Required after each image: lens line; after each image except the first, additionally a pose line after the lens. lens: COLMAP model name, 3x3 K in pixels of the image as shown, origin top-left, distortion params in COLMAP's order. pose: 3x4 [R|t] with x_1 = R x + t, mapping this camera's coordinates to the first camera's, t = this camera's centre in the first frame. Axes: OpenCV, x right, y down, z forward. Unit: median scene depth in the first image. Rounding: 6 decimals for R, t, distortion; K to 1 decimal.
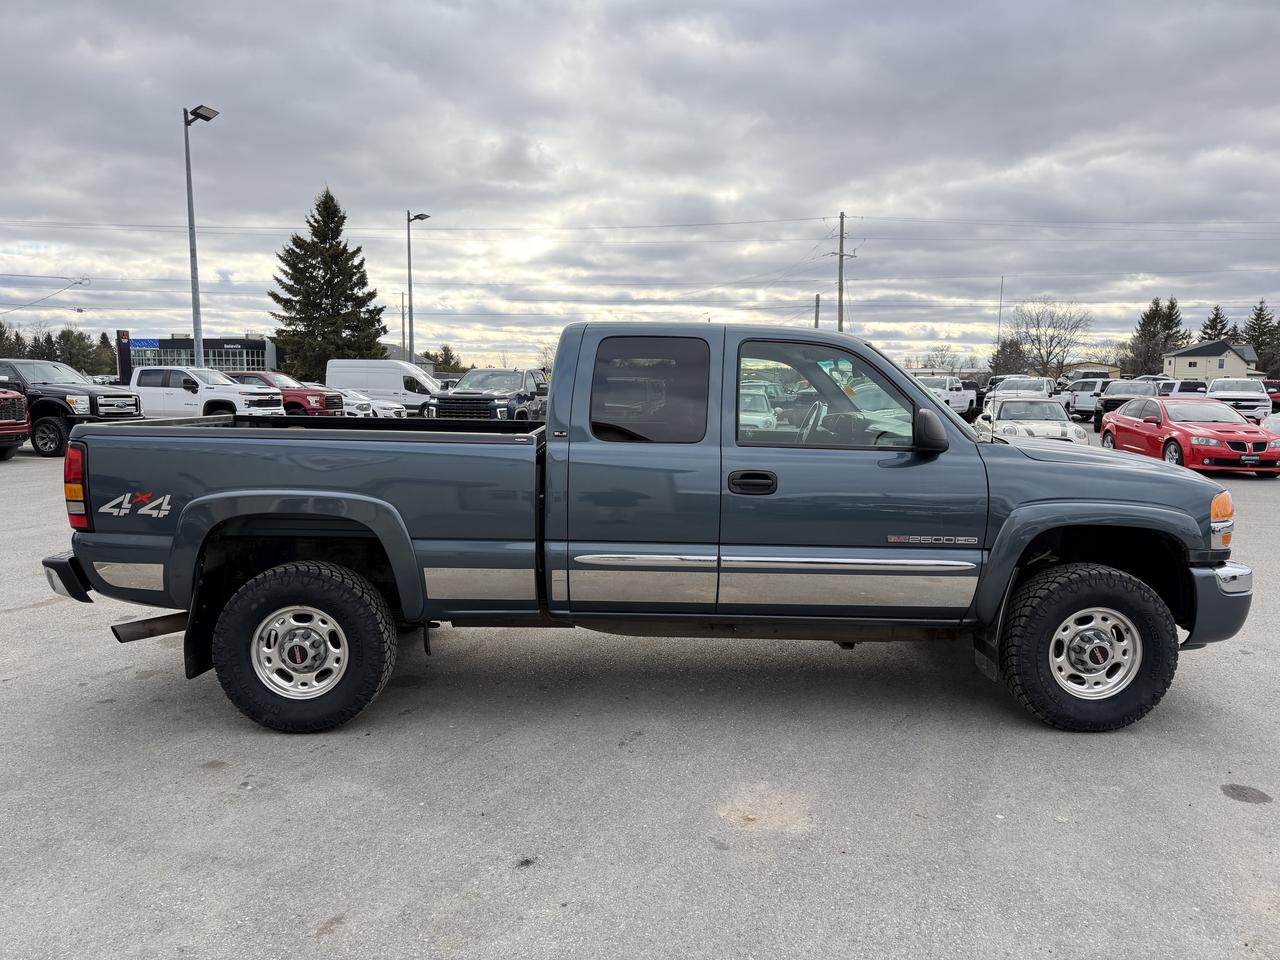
lens RADIAL K [[903.7, 0, 640.2], [0, 903.7, 535.2], [0, 0, 1]] dist [0.047395, -0.055684]
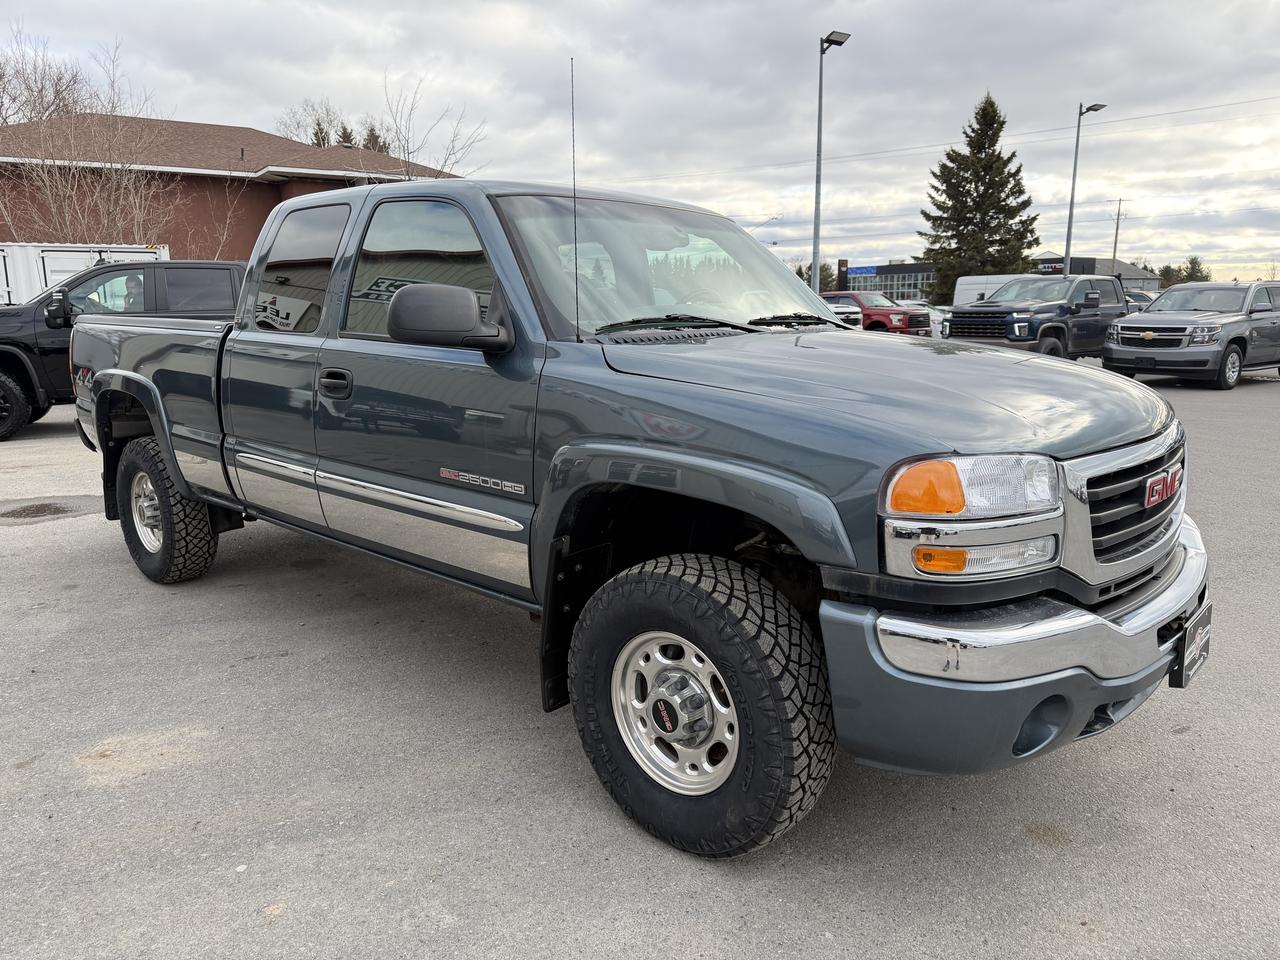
lens RADIAL K [[903.7, 0, 630.0], [0, 903.7, 506.3], [0, 0, 1]] dist [0.047395, -0.055684]
pose [[0.720296, 0.136896, -0.680024, 0.085545], [-0.102178, 0.990578, 0.091184, -0.004863], [0.686100, 0.003804, 0.727498, 0.056911]]
